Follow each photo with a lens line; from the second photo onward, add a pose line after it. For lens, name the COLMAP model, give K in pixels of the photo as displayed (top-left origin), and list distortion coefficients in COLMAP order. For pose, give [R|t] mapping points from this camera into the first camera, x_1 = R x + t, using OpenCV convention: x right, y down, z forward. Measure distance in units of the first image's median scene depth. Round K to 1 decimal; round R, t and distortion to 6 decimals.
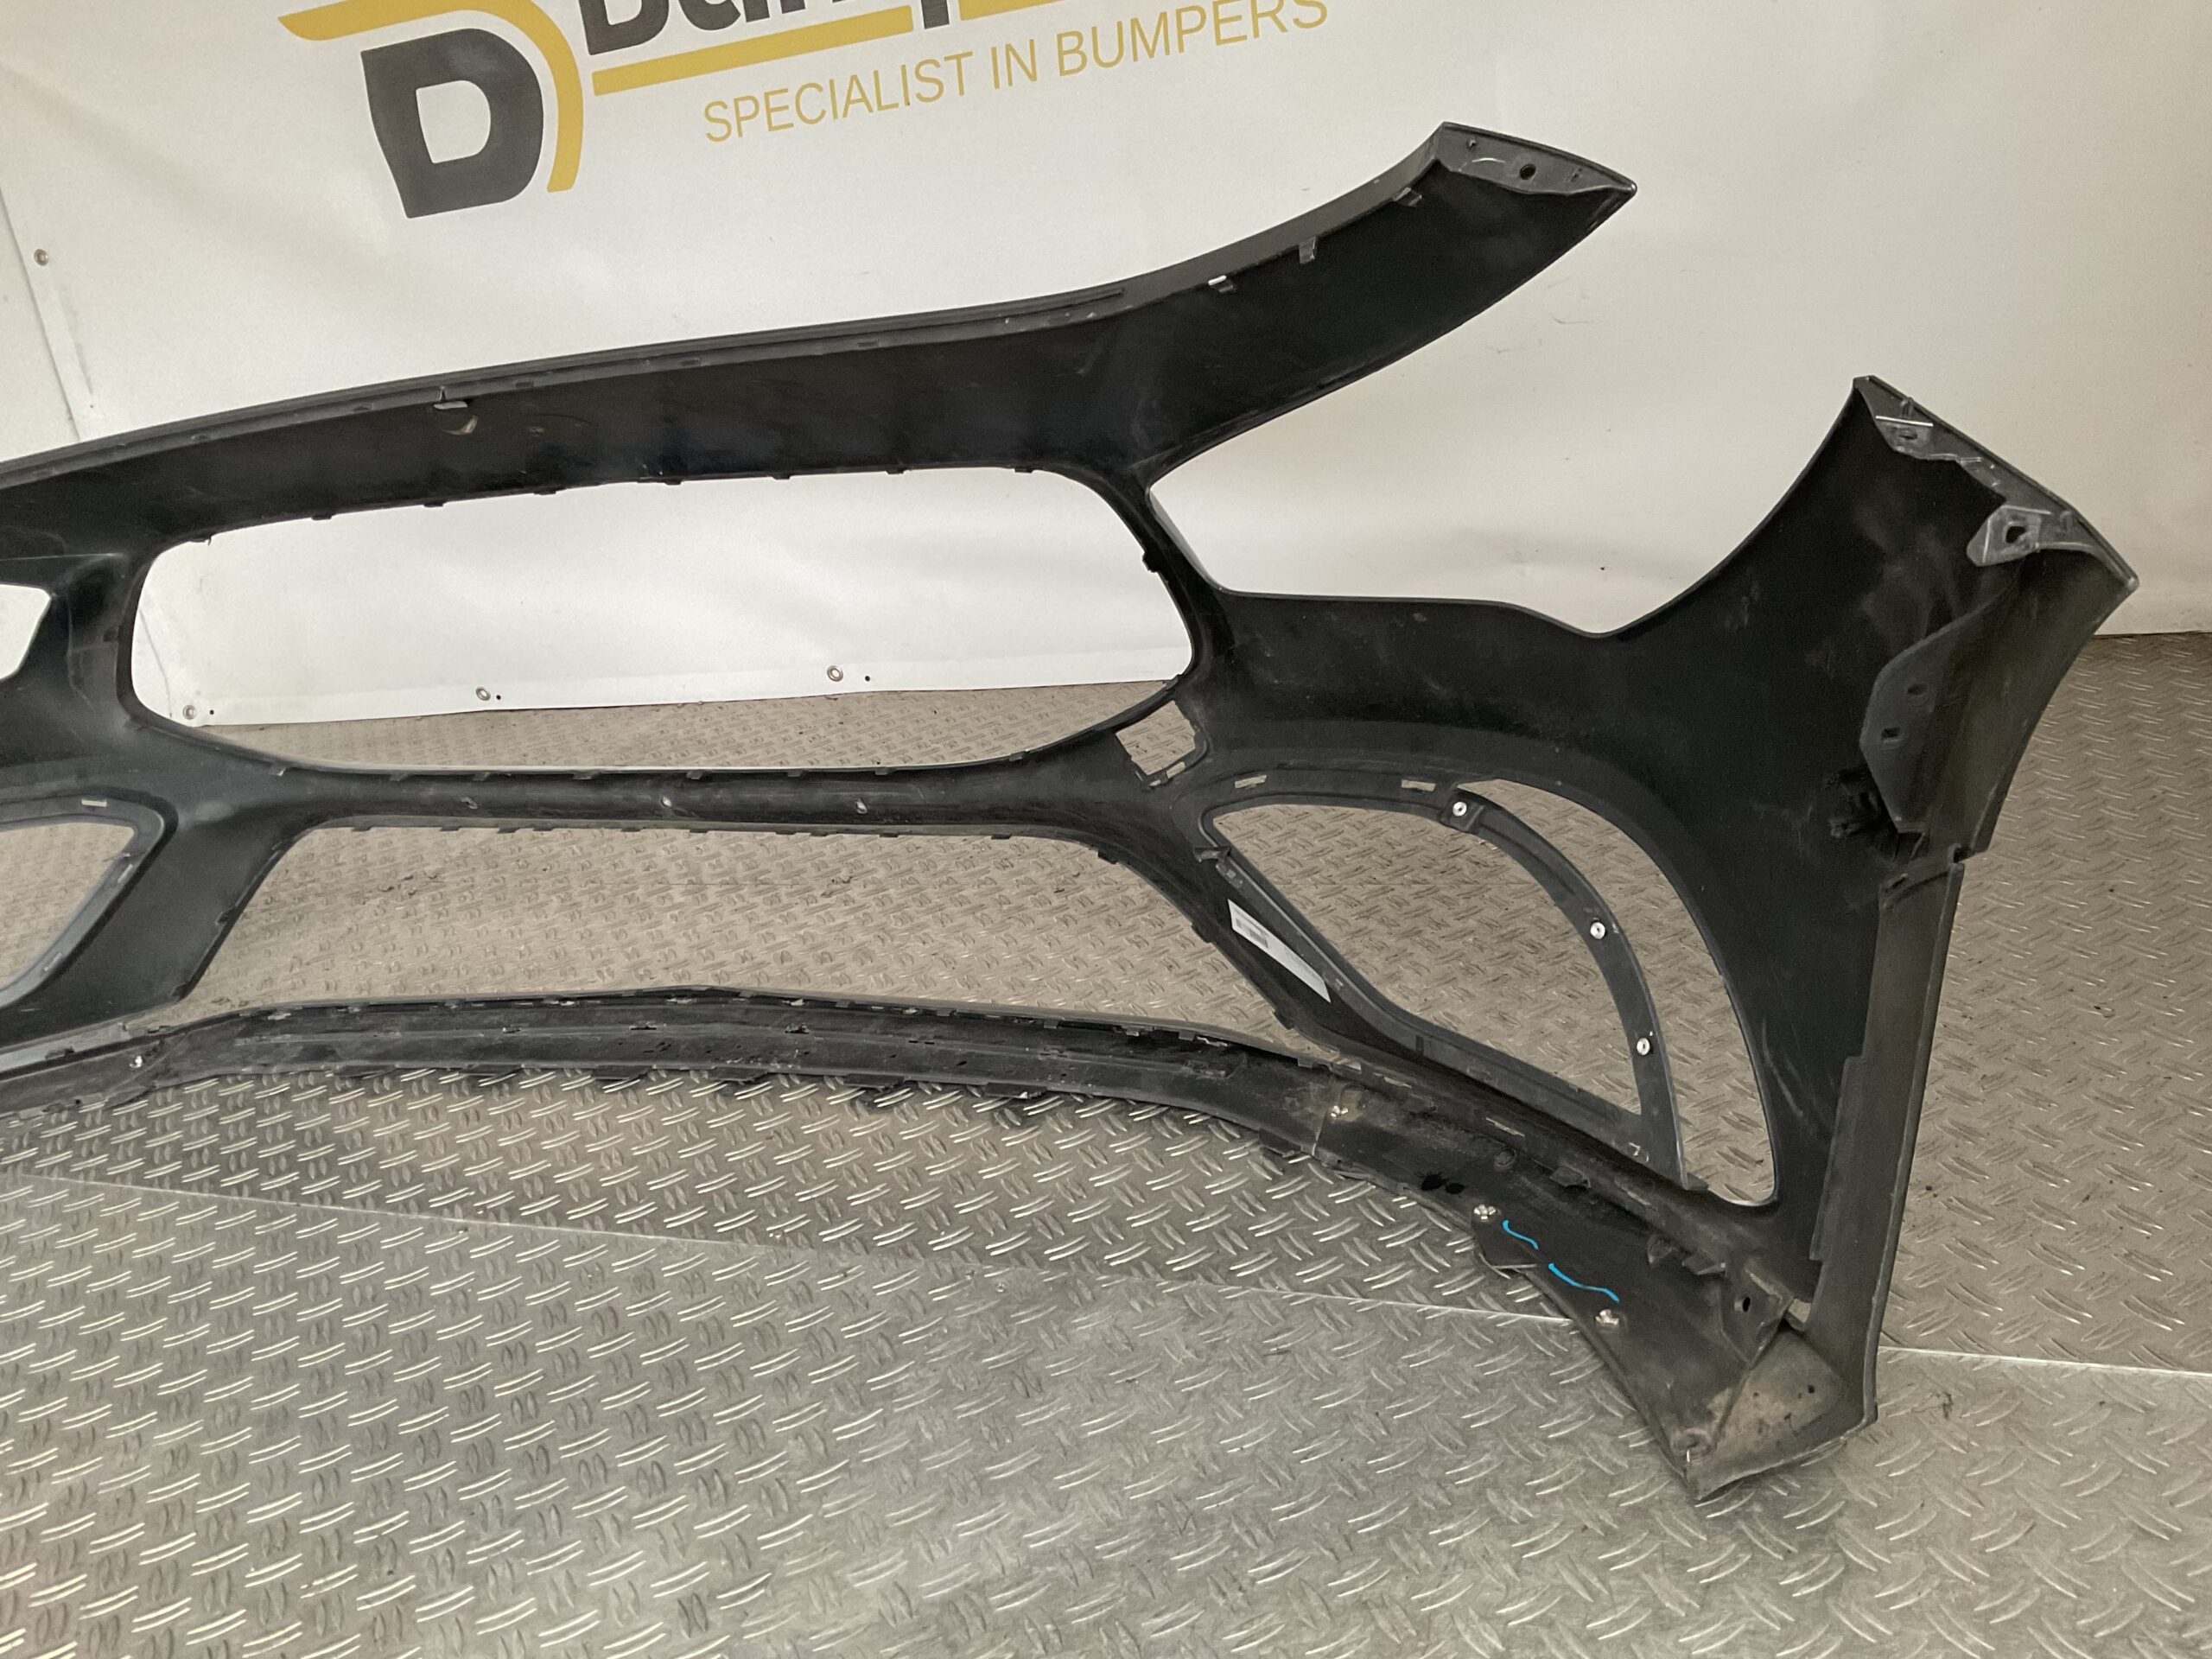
lens RADIAL K [[2071.7, 0, 1106.0], [0, 2071.7, 829.5], [0, 0, 1]] dist [-0.034825, -0.002943]
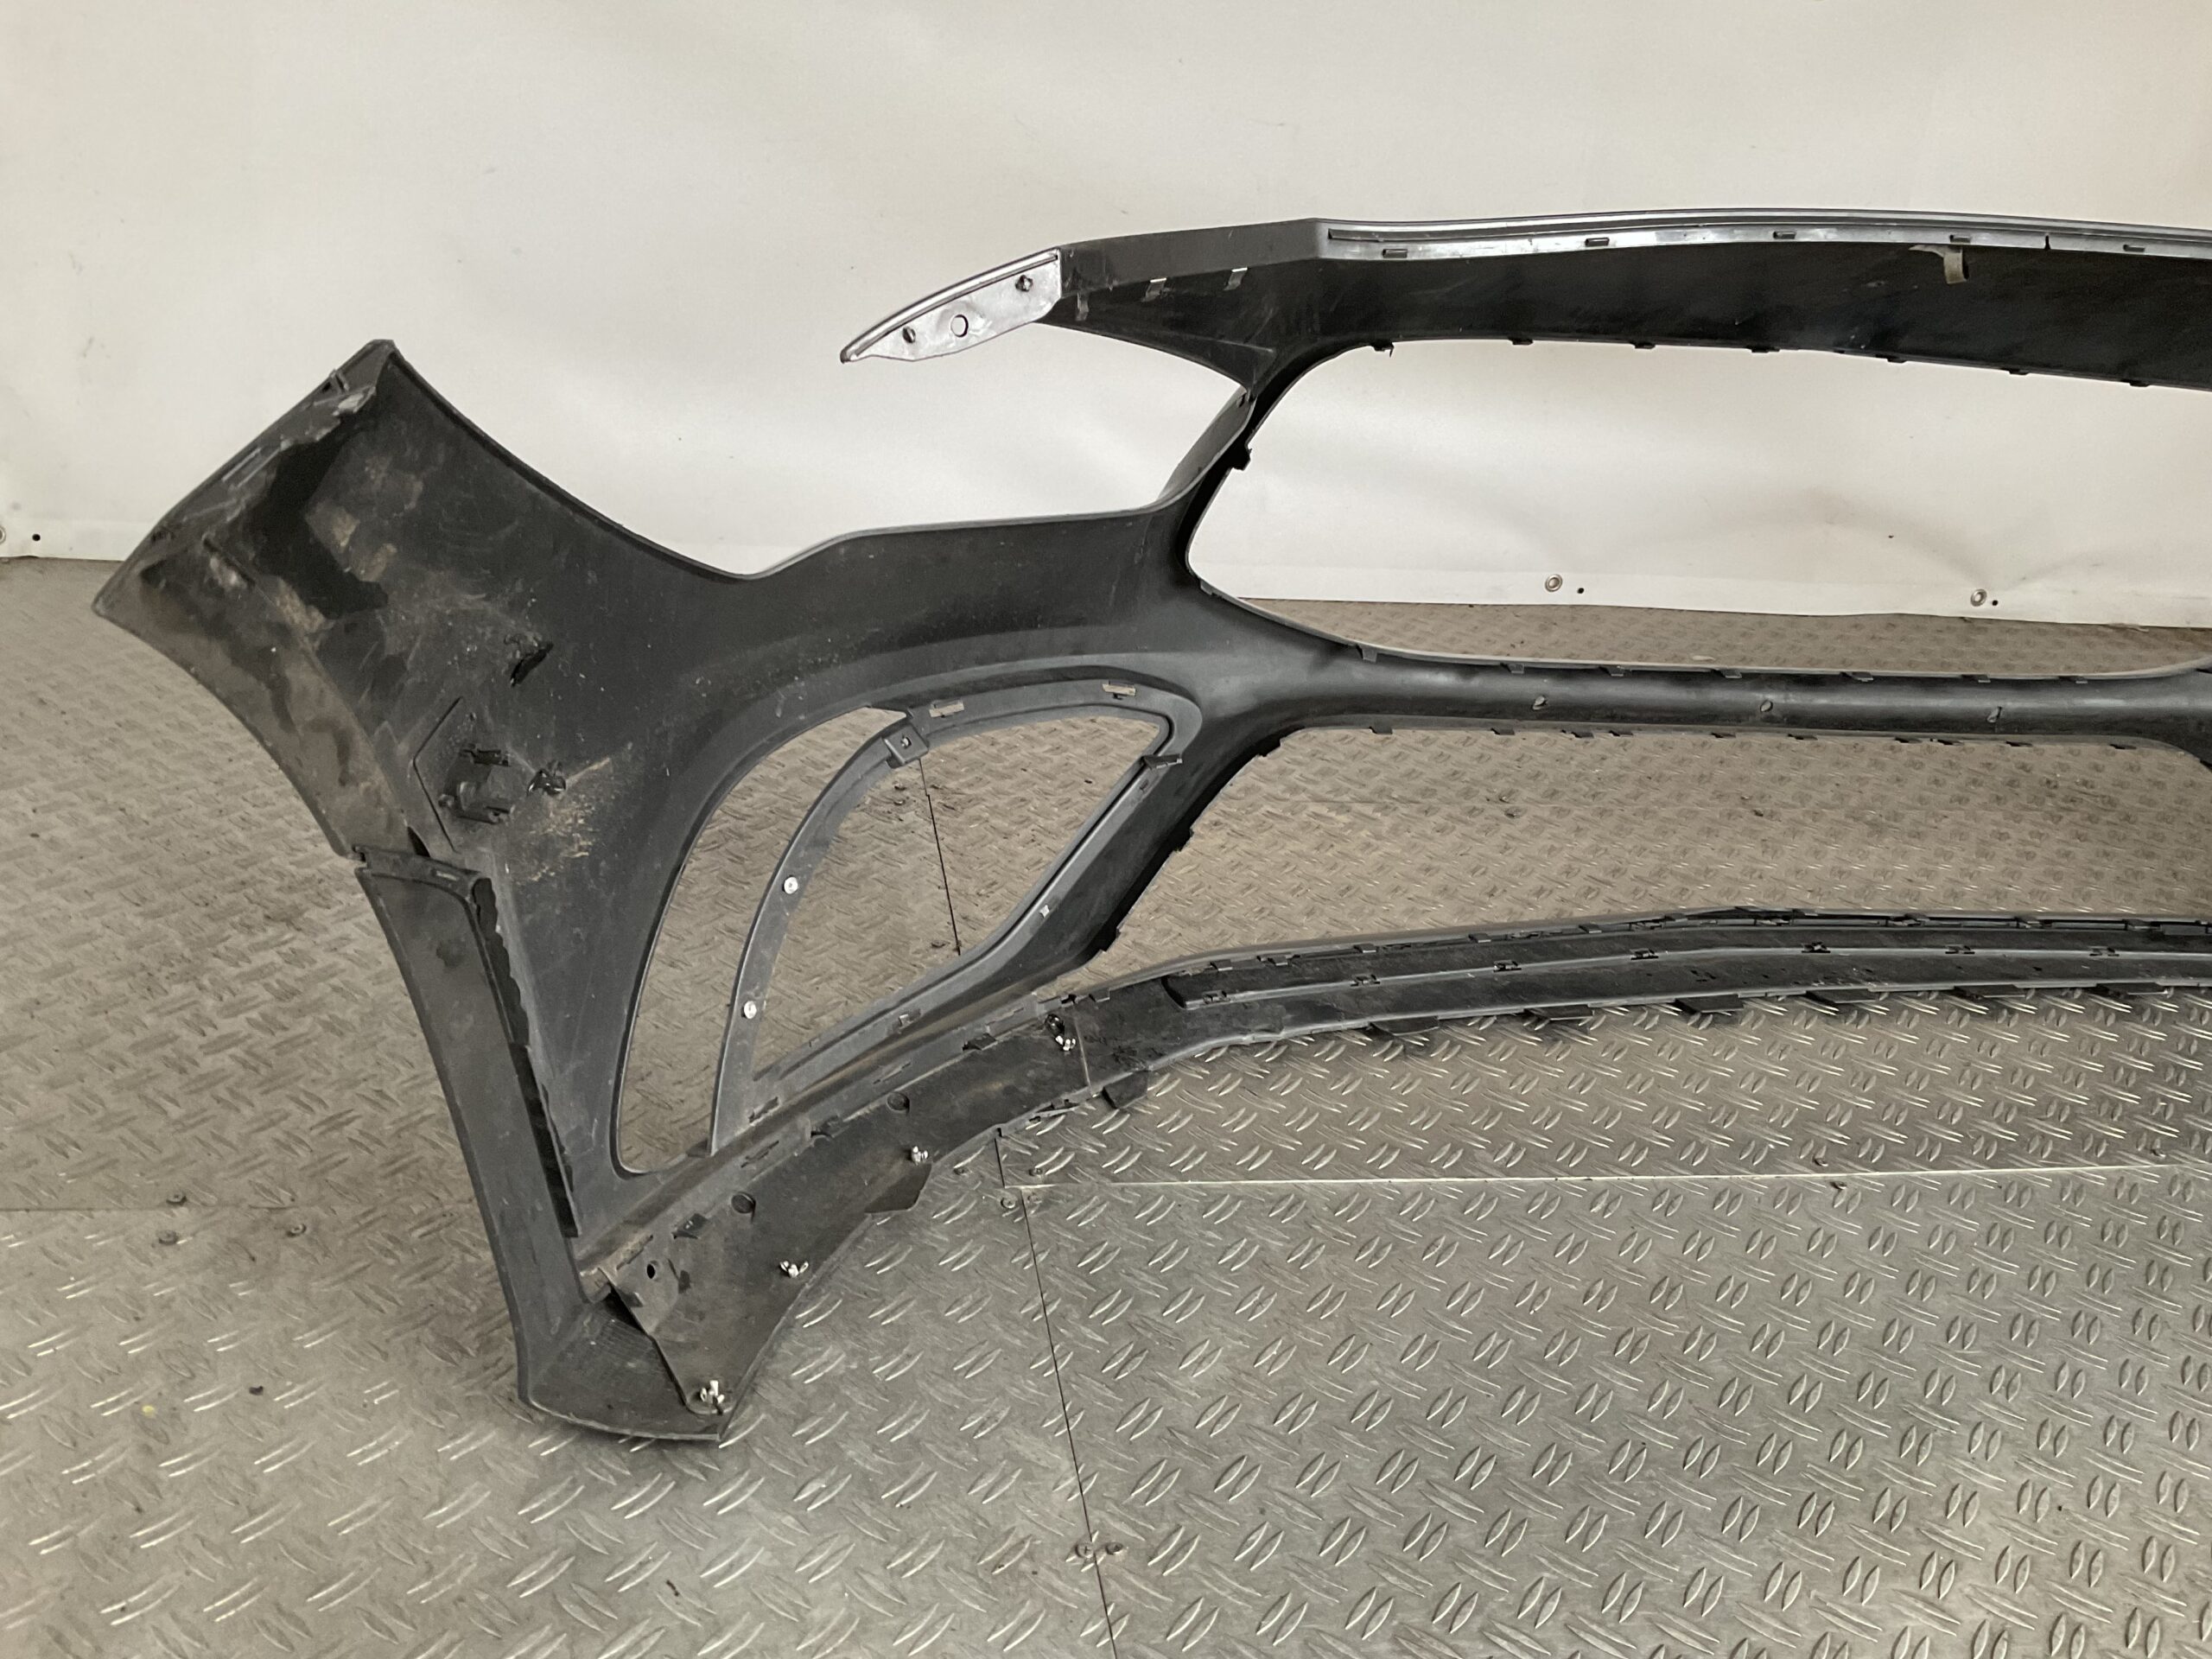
lens RADIAL K [[2071.7, 0, 1106.0], [0, 2071.7, 829.5], [0, 0, 1]] dist [-0.034825, -0.002943]
pose [[0.806896, -0.010881, 0.590593, -0.950657], [-0.003885, 0.999711, 0.023726, 0.020571], [-0.590680, -0.021439, 0.806621, 0.418190]]
